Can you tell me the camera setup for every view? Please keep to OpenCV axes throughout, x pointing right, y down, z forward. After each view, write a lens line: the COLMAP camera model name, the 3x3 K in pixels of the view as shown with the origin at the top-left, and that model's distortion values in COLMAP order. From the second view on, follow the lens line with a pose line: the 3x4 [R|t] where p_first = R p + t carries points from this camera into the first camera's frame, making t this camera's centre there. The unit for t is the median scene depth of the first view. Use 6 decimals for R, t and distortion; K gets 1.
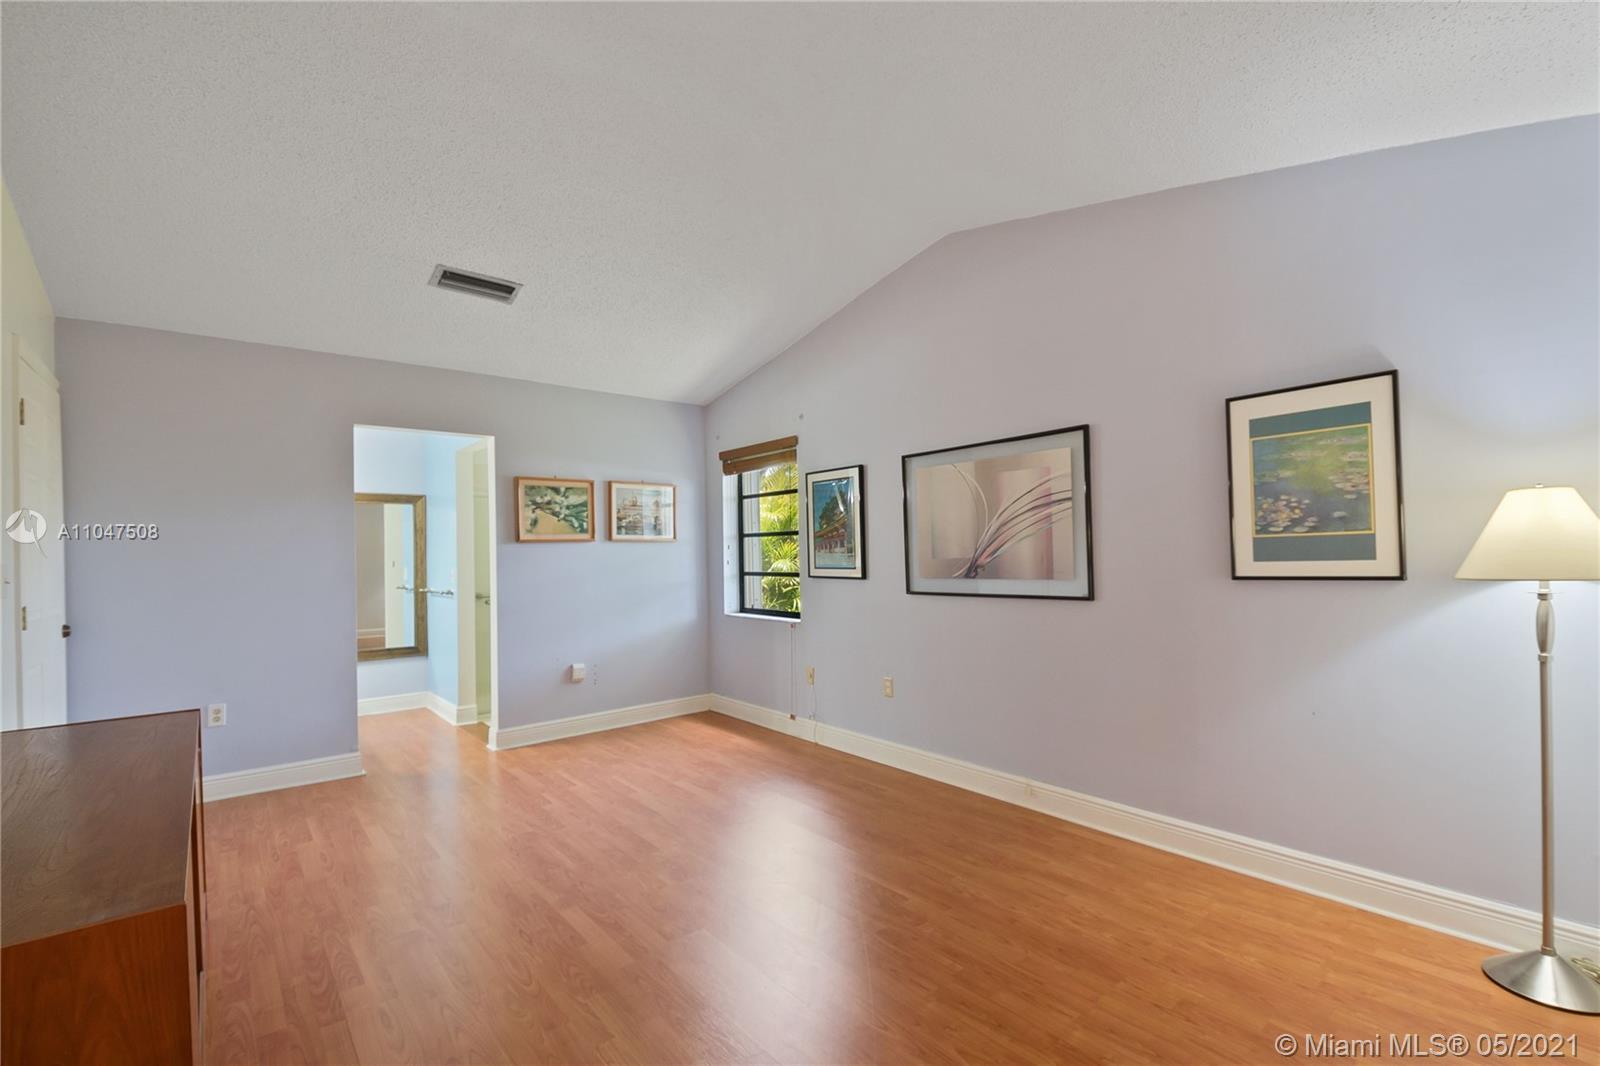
lens RADIAL K [[703.1, 0, 803.7], [0, 703.1, 552.1], [0, 0, 1]] dist [0.003951, -0.008360]
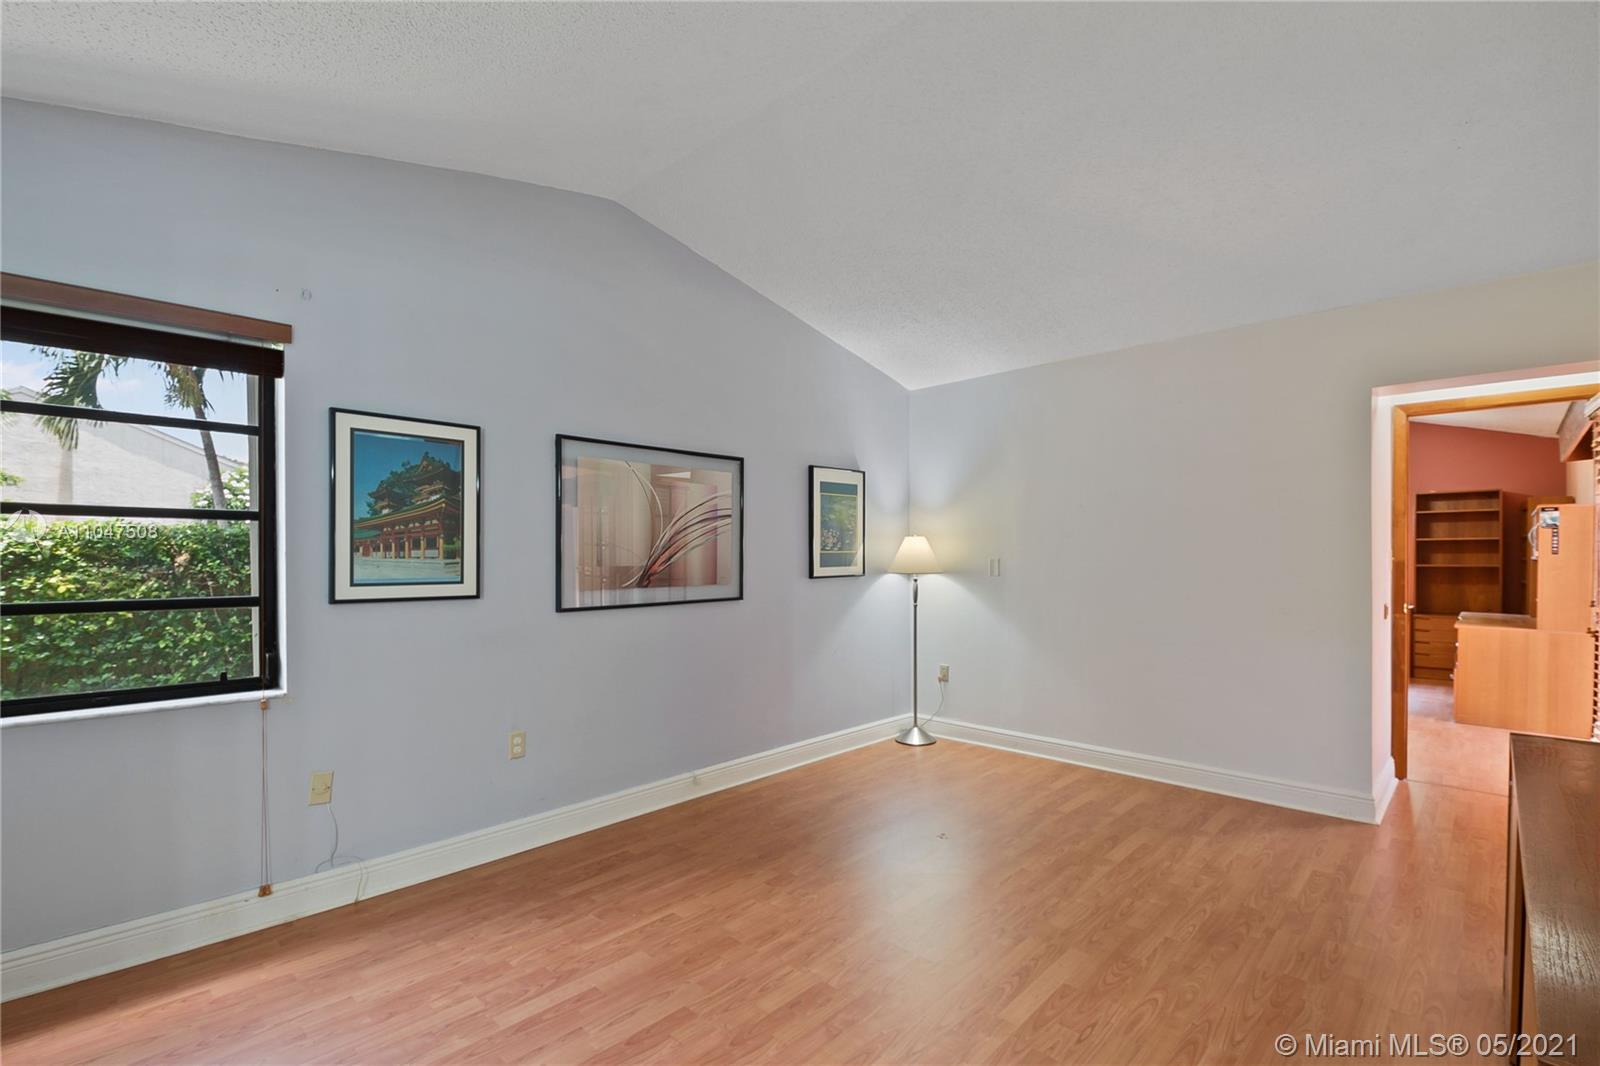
lens RADIAL K [[724.7, 0, 801.6], [0, 724.7, 564.8], [0, 0, 1]] dist [0.003126, -0.012681]
pose [[-0.131520, 0.011962, 0.991241, -0.765217], [0.004577, 0.999924, -0.011460, 0.019535], [-0.991303, 0.003029, -0.131565, 0.936096]]
